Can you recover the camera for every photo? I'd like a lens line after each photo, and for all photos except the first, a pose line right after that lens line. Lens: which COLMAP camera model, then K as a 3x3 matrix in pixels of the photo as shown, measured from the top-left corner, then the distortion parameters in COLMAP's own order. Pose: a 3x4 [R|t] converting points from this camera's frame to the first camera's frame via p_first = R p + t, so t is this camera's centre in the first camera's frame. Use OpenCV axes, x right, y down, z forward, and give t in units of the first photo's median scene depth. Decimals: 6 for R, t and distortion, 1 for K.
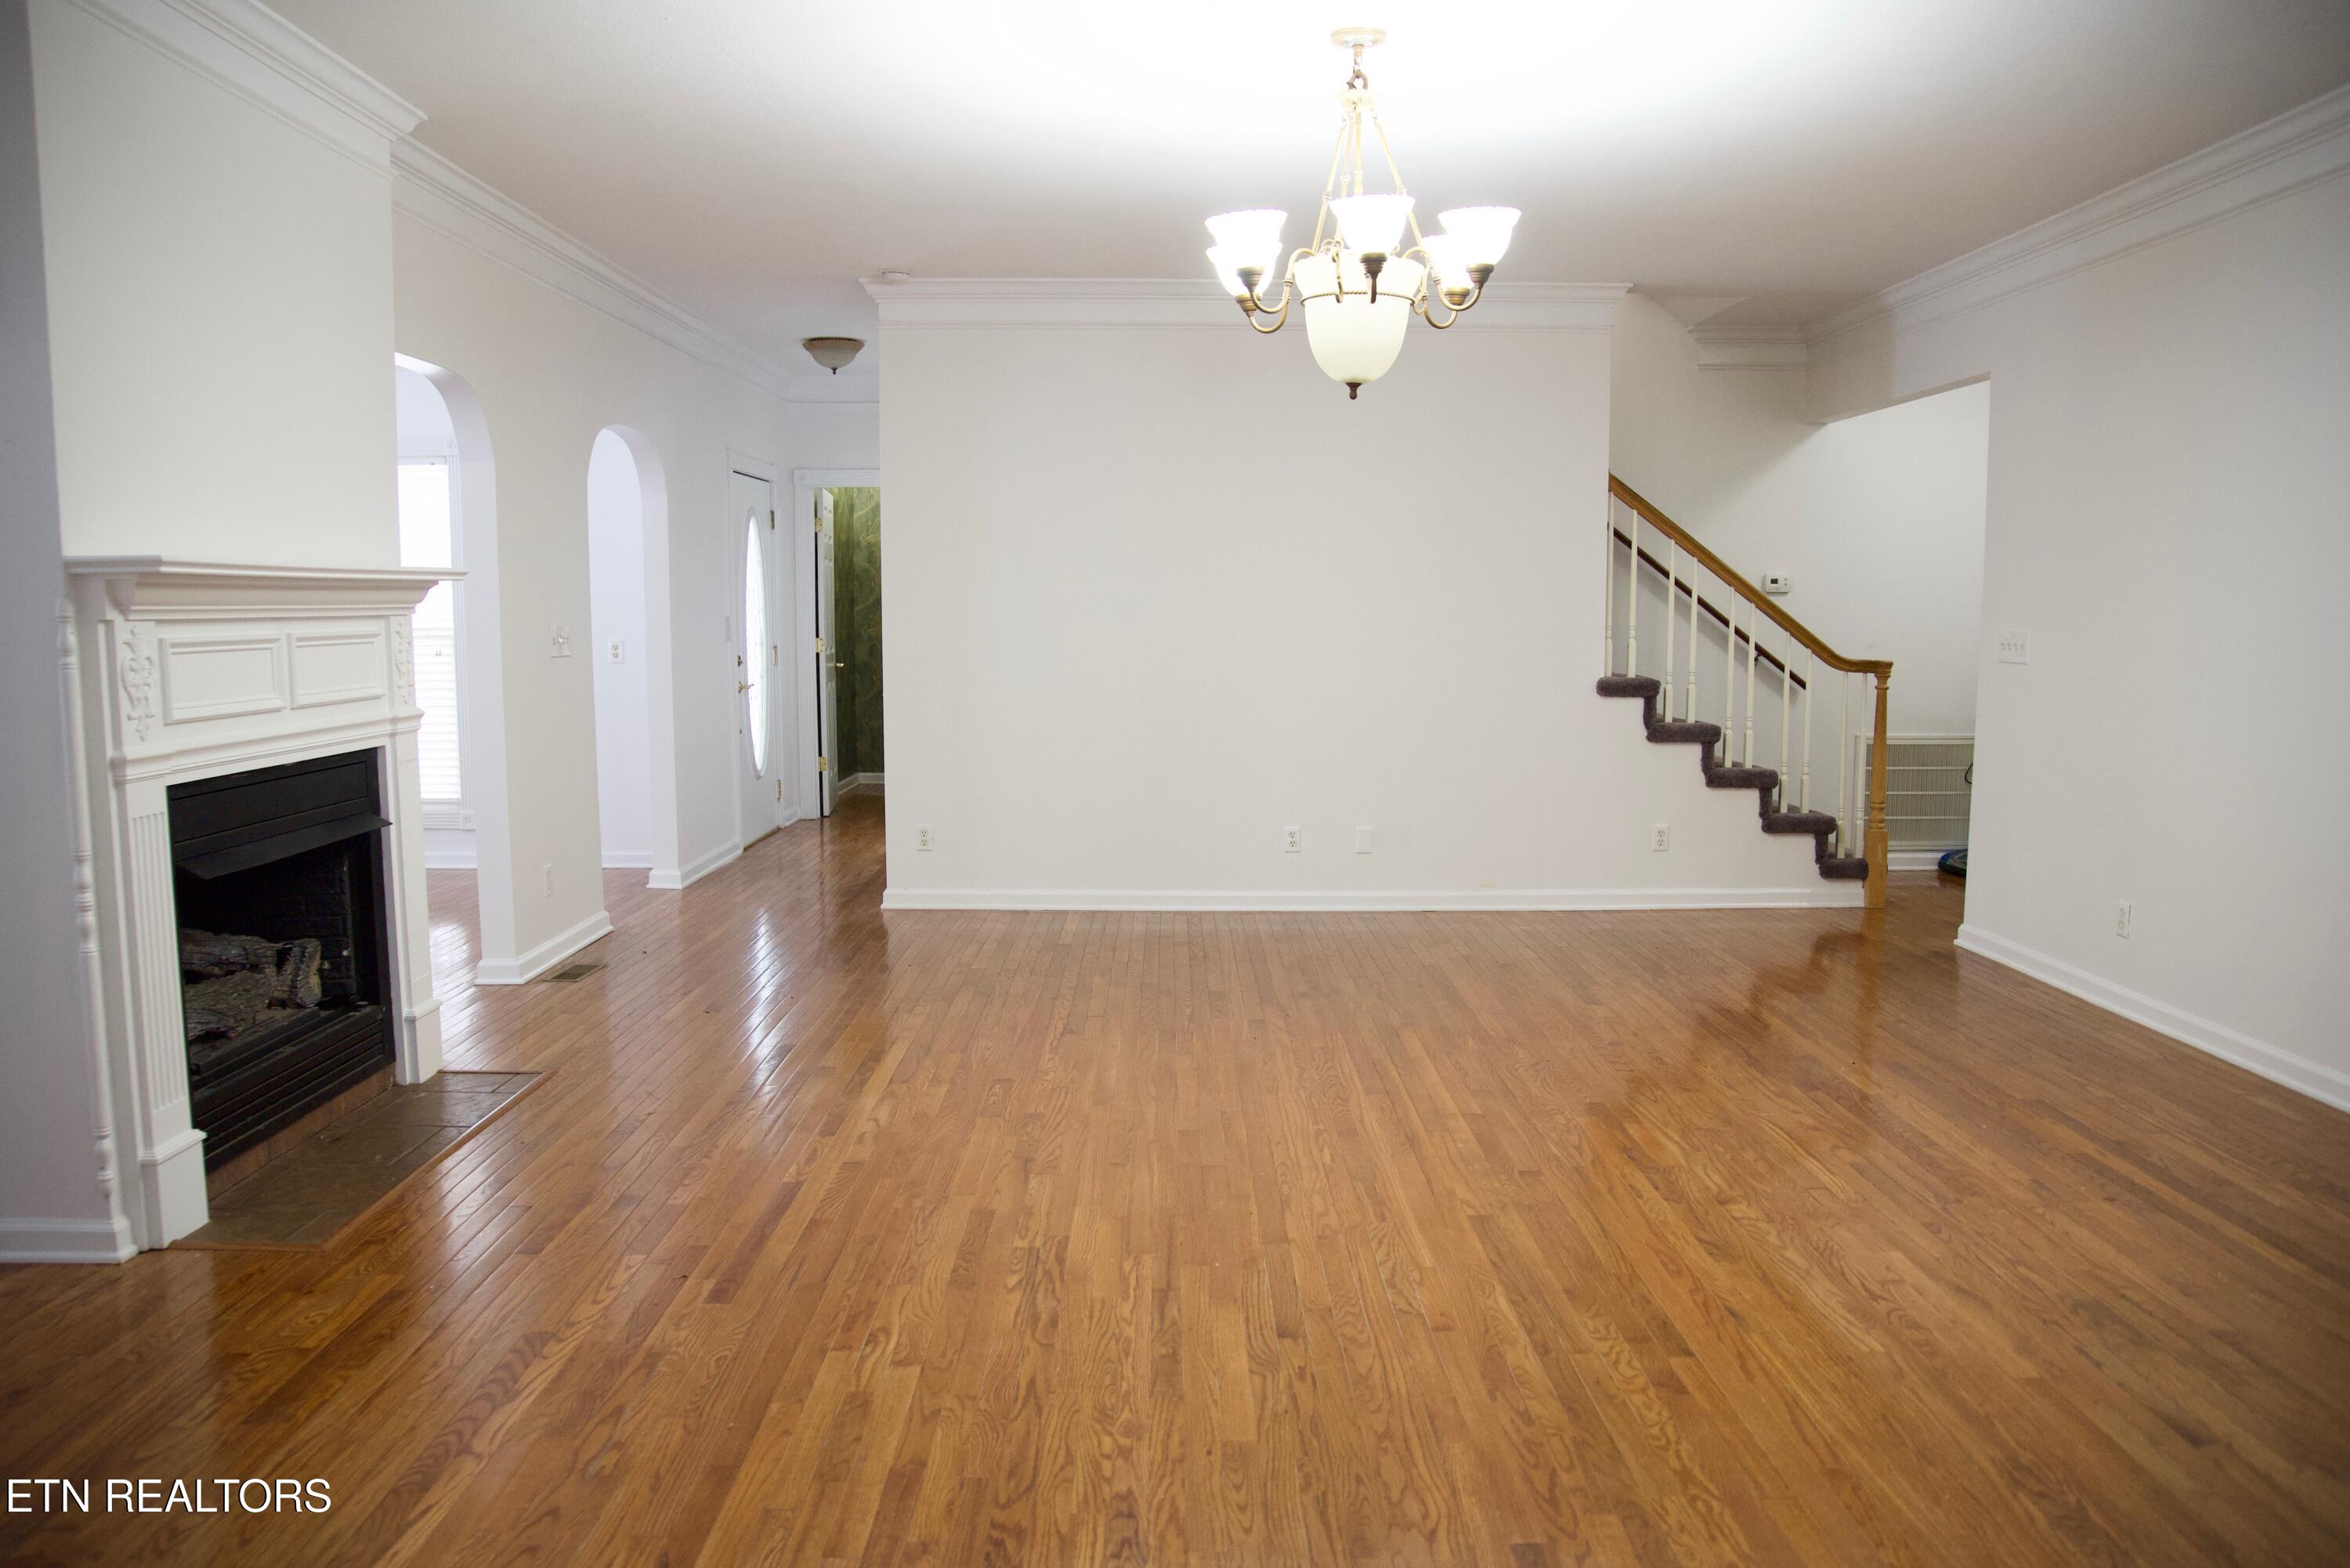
lens RADIAL K [[1669.2, 0, 1168.7], [0, 1669.2, 773.8], [0, 0, 1]] dist [-0.002876, 0.005085]
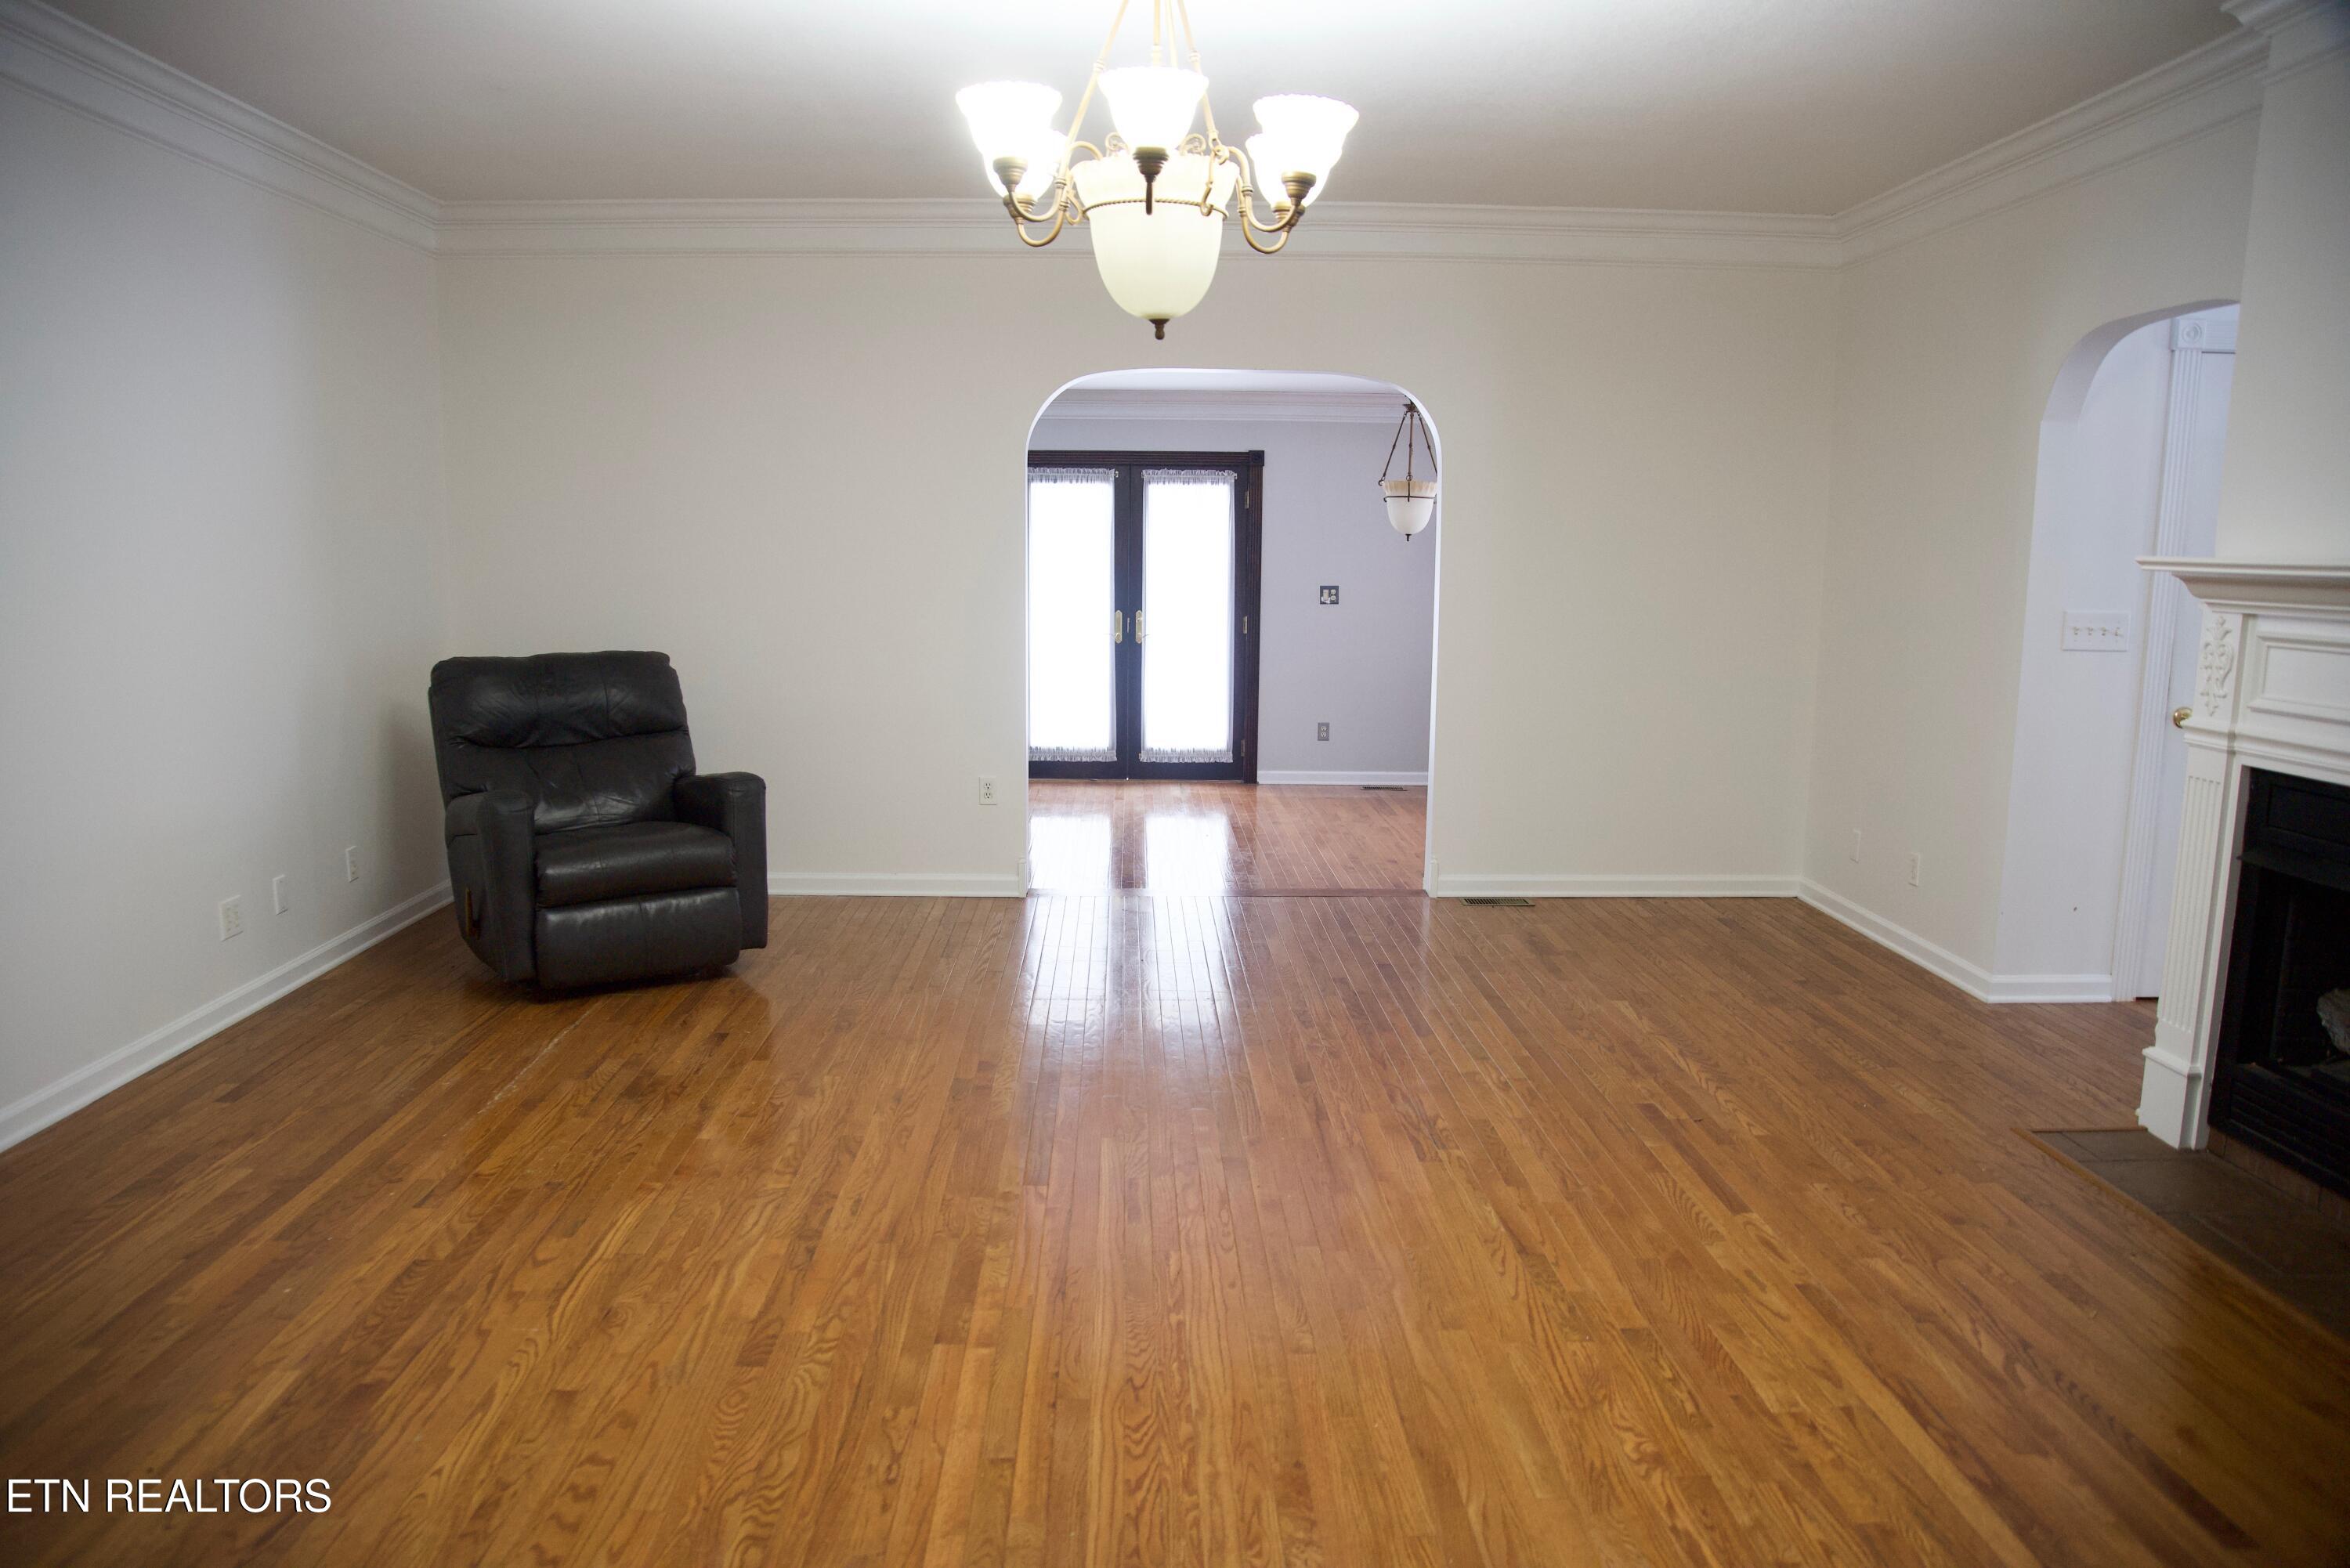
lens RADIAL K [[1669.2, 0, 1177.2], [0, 1669.2, 796.8], [0, 0, 1]] dist [-0.002876, 0.005085]
pose [[-0.999331, -0.008680, -0.035518, 0.141772], [-0.017569, 0.965916, 0.258260, -0.239008], [0.032065, 0.258712, -0.965422, 1.985600]]
